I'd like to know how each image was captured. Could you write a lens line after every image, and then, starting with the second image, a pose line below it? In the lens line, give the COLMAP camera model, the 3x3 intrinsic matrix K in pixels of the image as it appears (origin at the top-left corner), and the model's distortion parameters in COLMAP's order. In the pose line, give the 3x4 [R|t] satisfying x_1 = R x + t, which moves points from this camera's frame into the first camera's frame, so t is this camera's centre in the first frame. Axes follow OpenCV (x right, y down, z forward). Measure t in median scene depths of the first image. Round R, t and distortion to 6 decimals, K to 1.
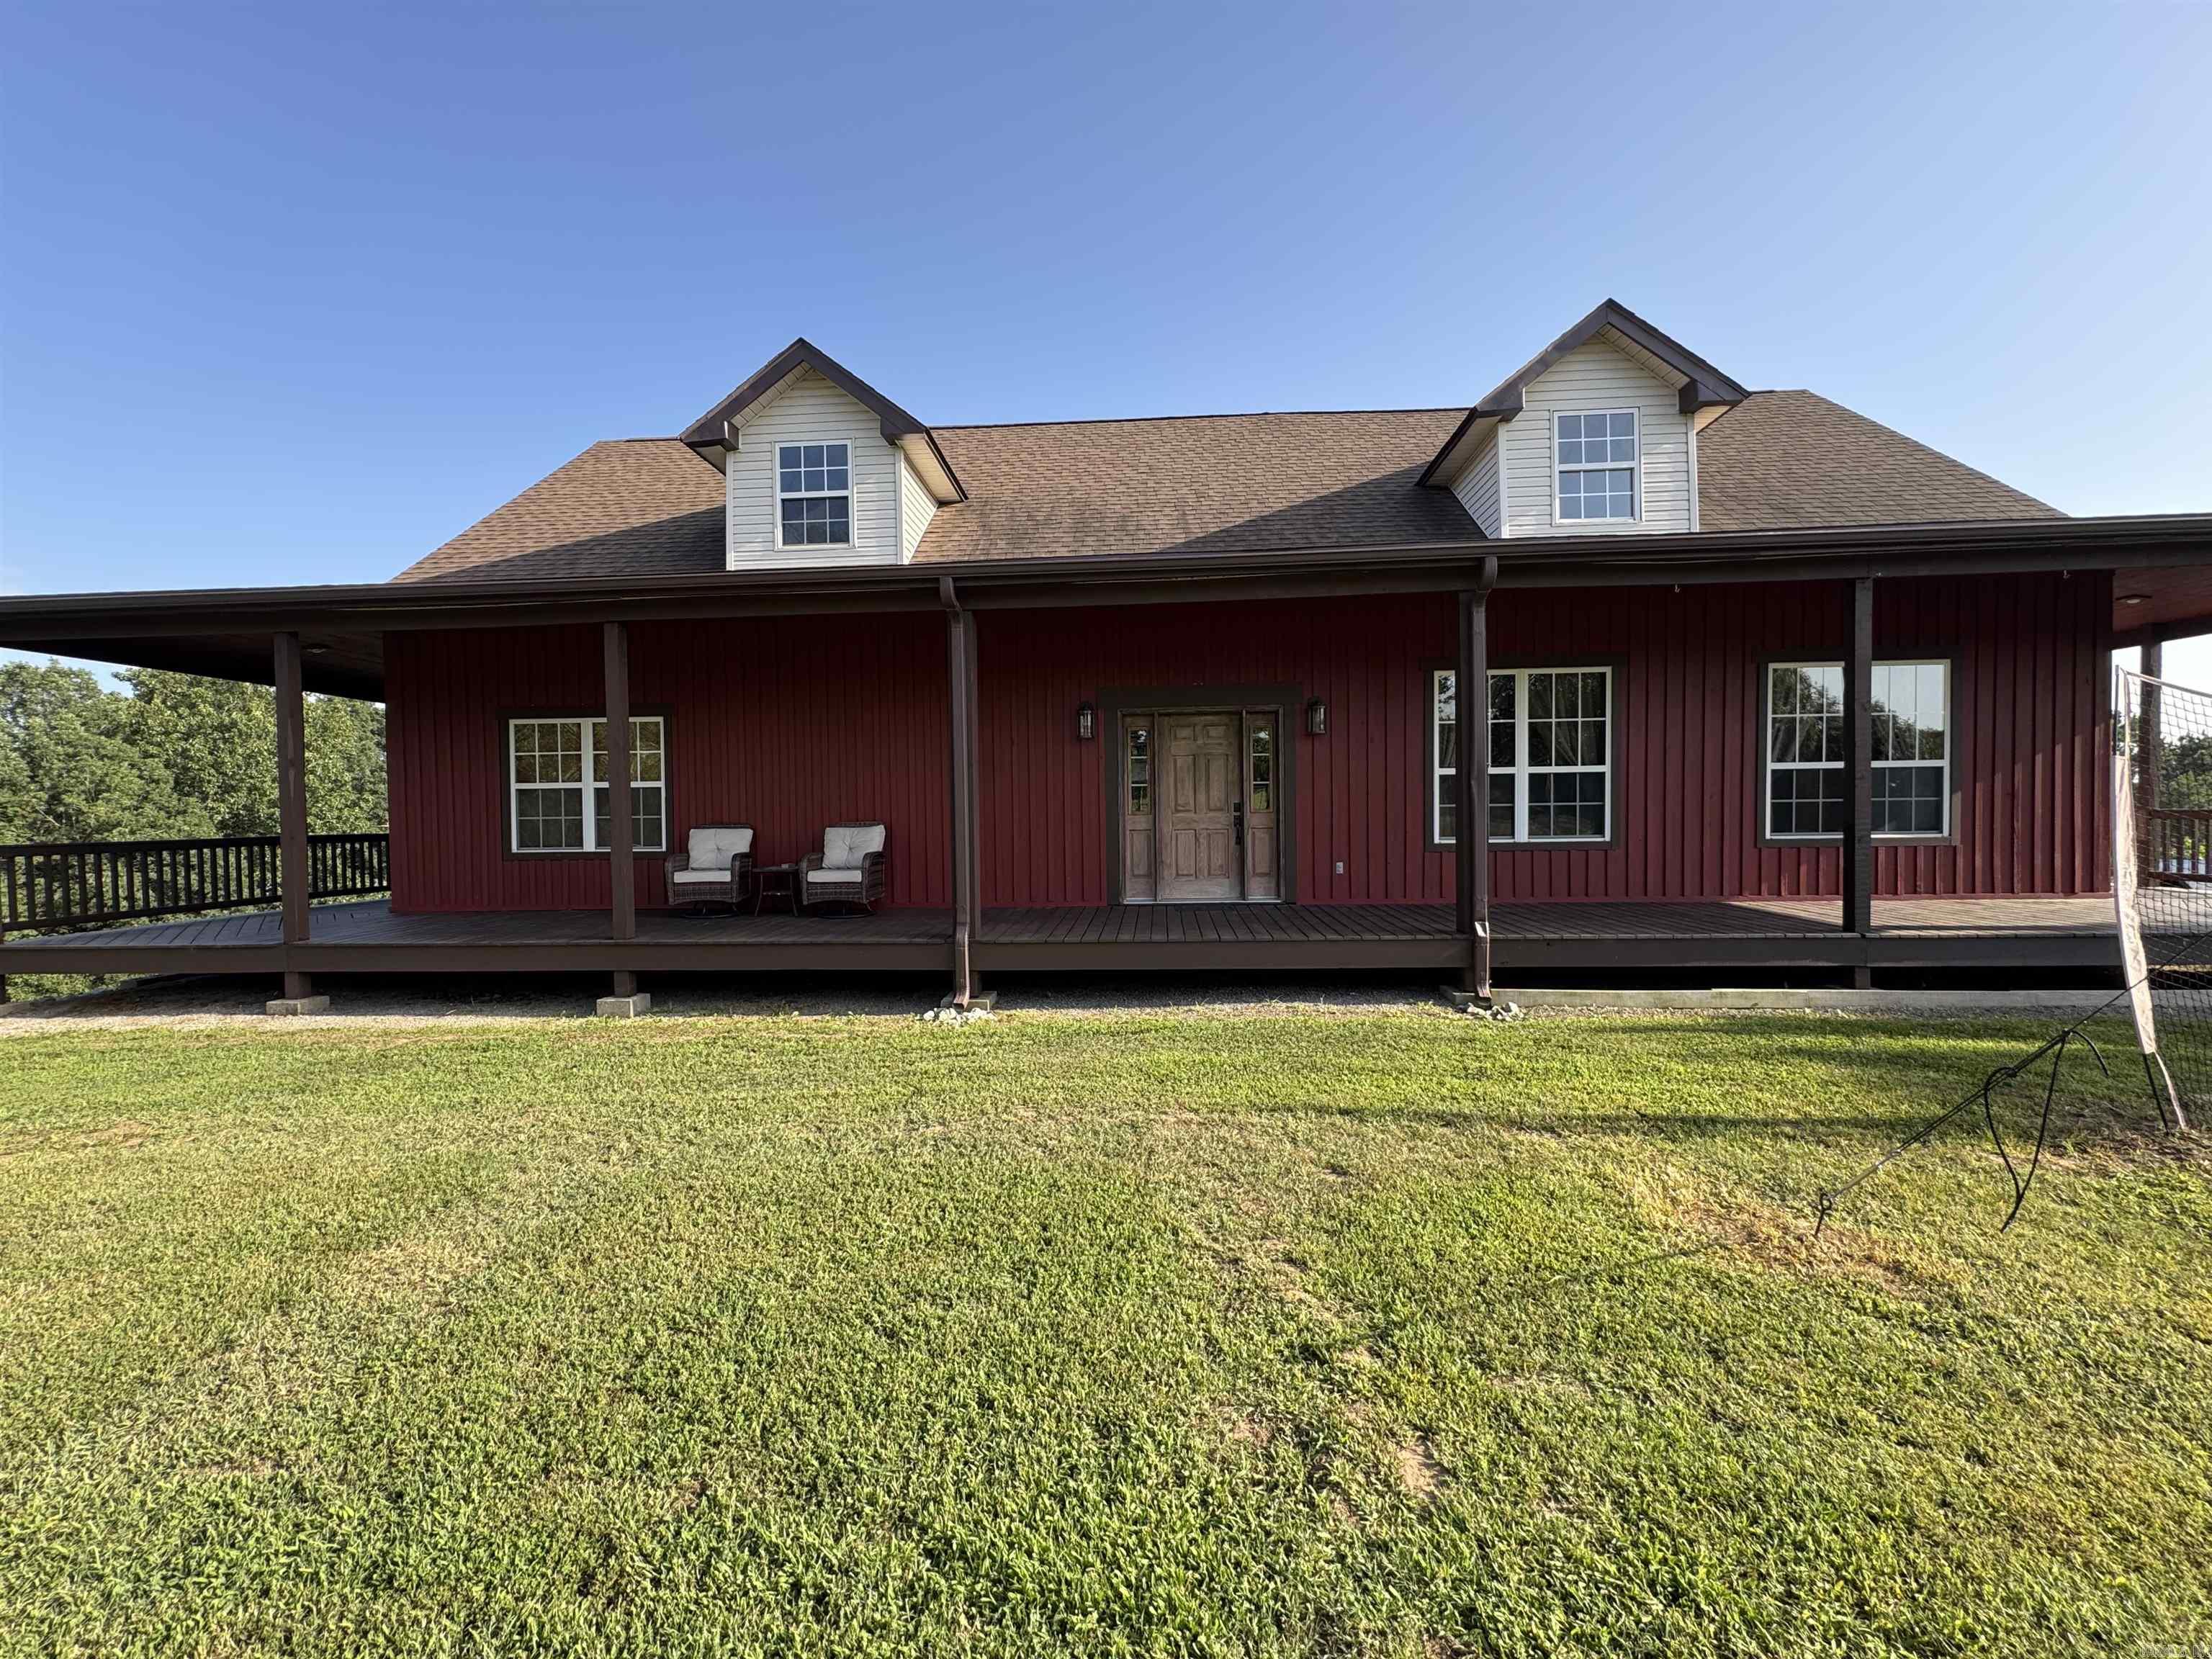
lens RADIAL K [[884.0, 0, 1109.9], [0, 884.0, 834.8], [0, 0, 1]] dist [-0.003315, 0.001591]
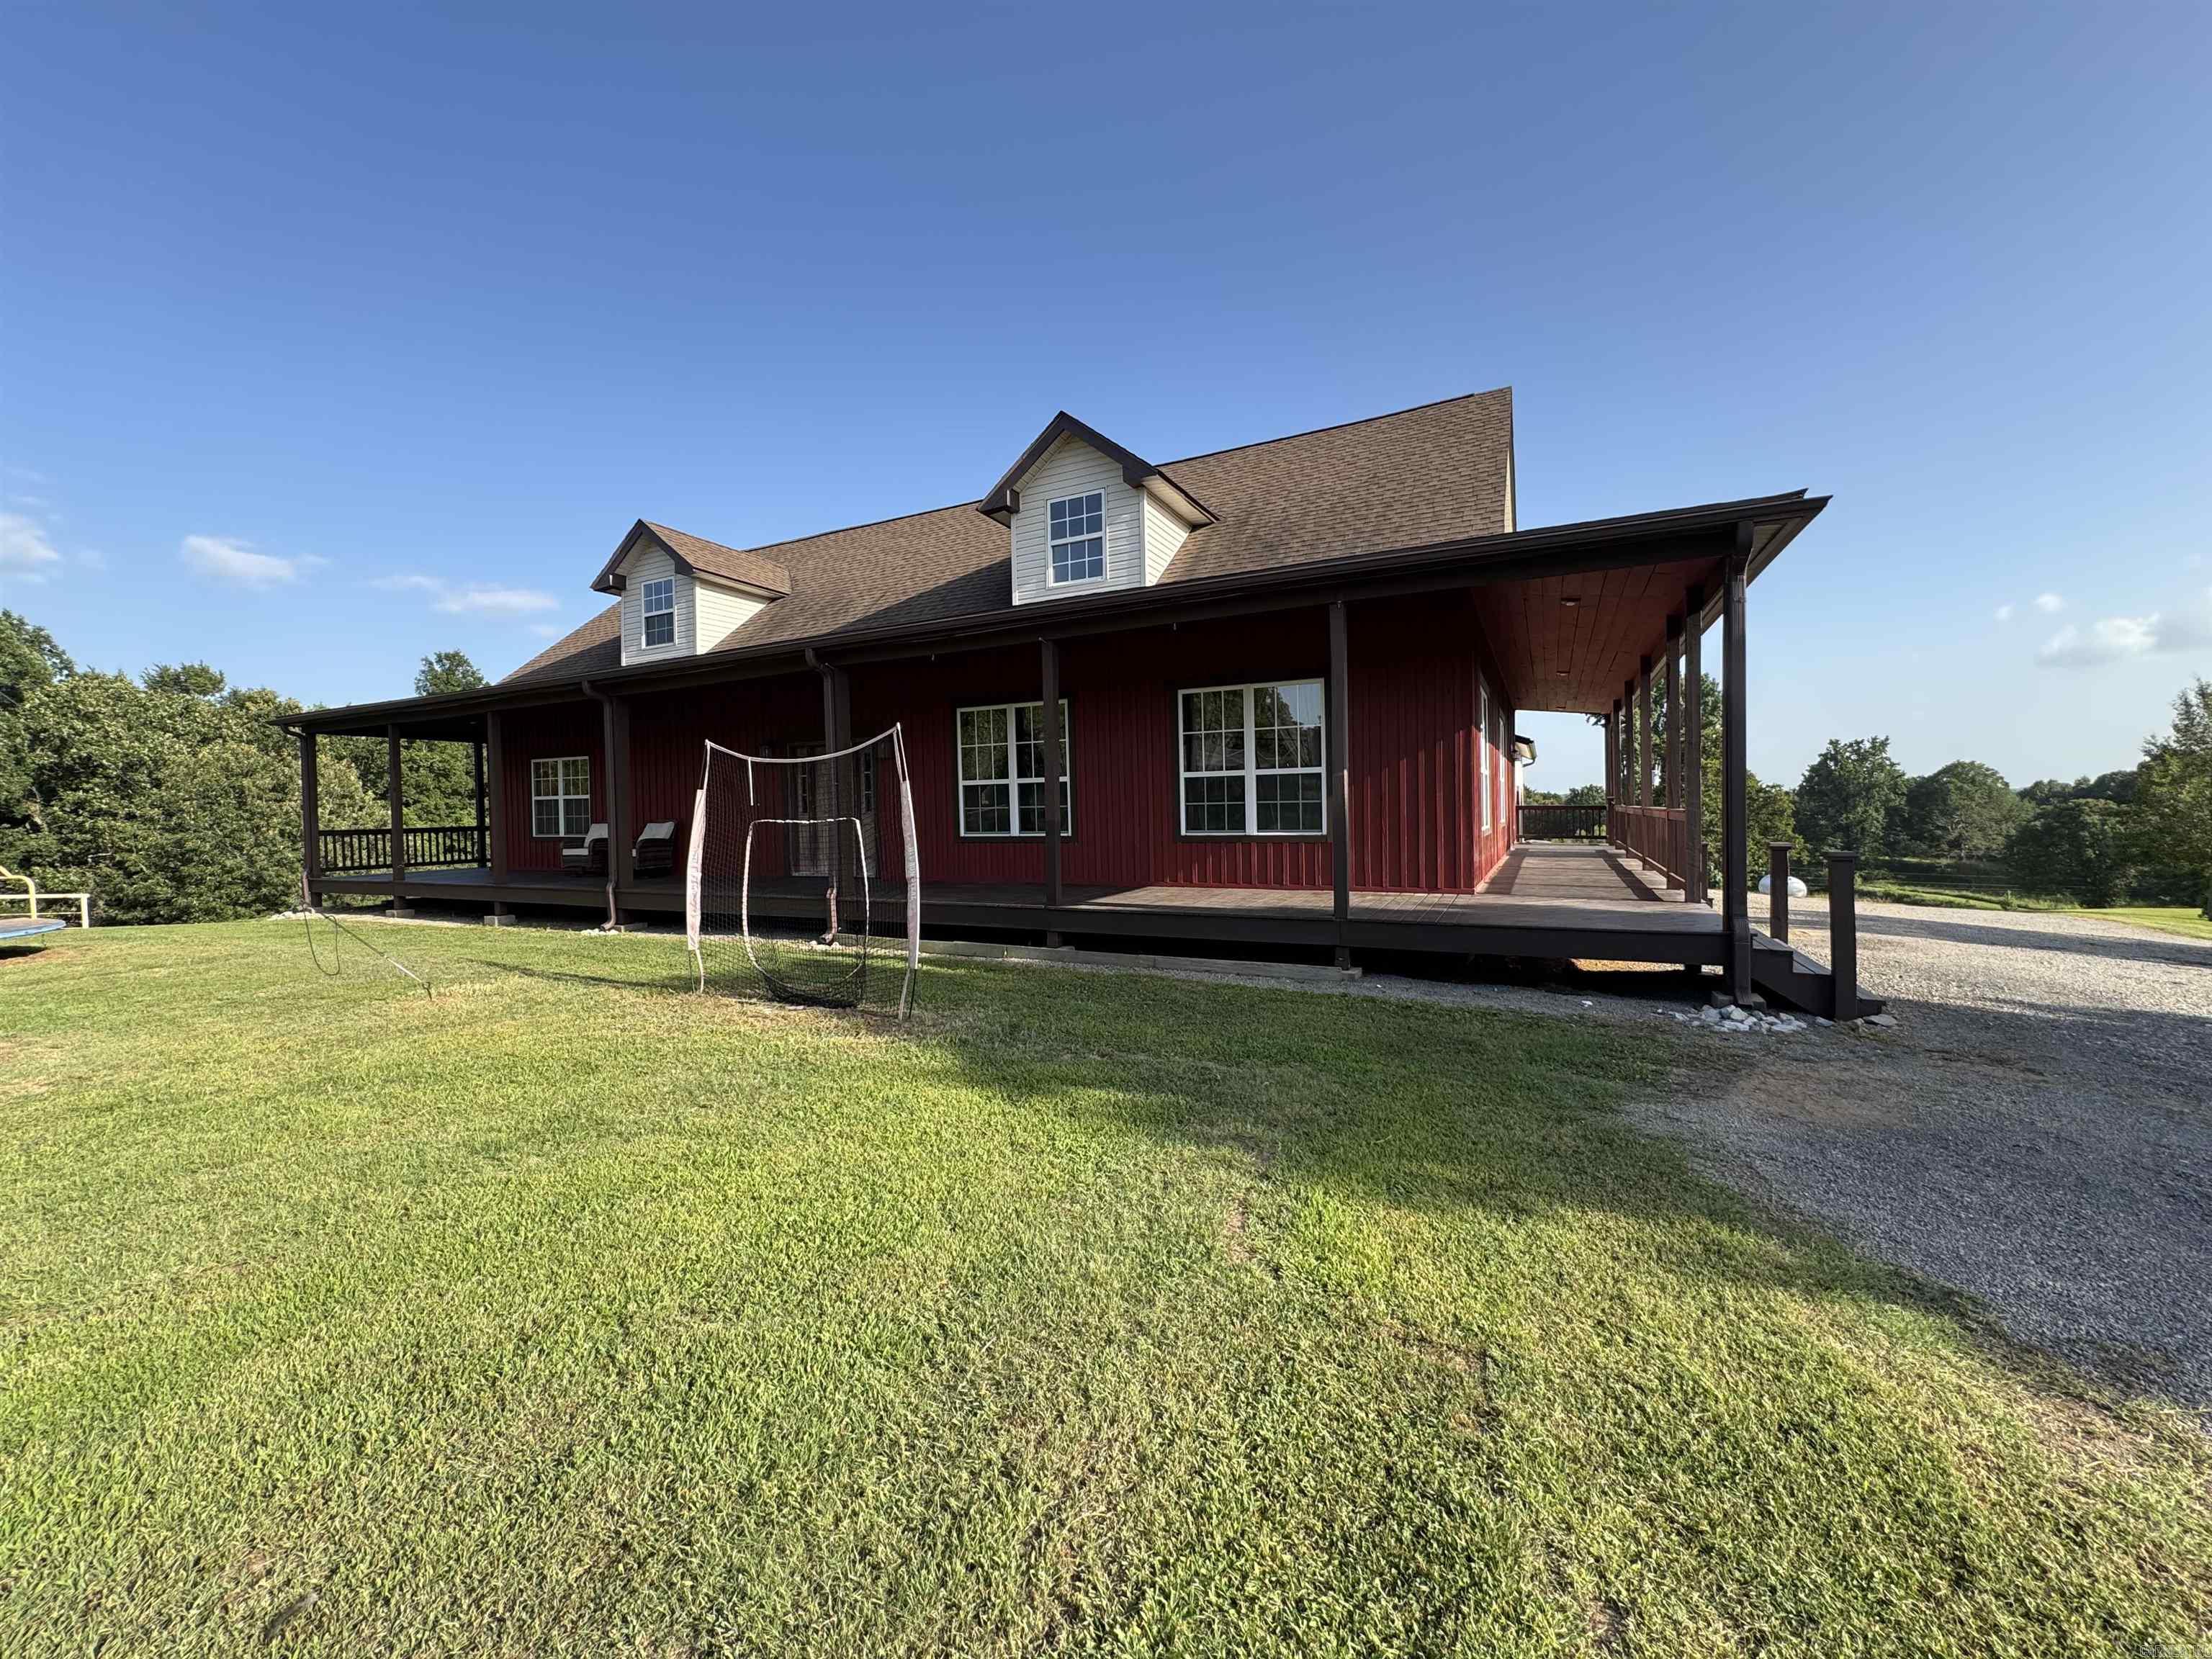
lens RADIAL K [[820.7, 0, 1106.3], [0, 820.7, 821.9], [0, 0, 1]] dist [-0.000440, -0.000017]
pose [[0.922179, 0.003805, -0.386744, 0.233102], [-0.004156, 0.999991, -0.000072, -0.002920], [0.386740, 0.001673, 0.922187, -0.014439]]
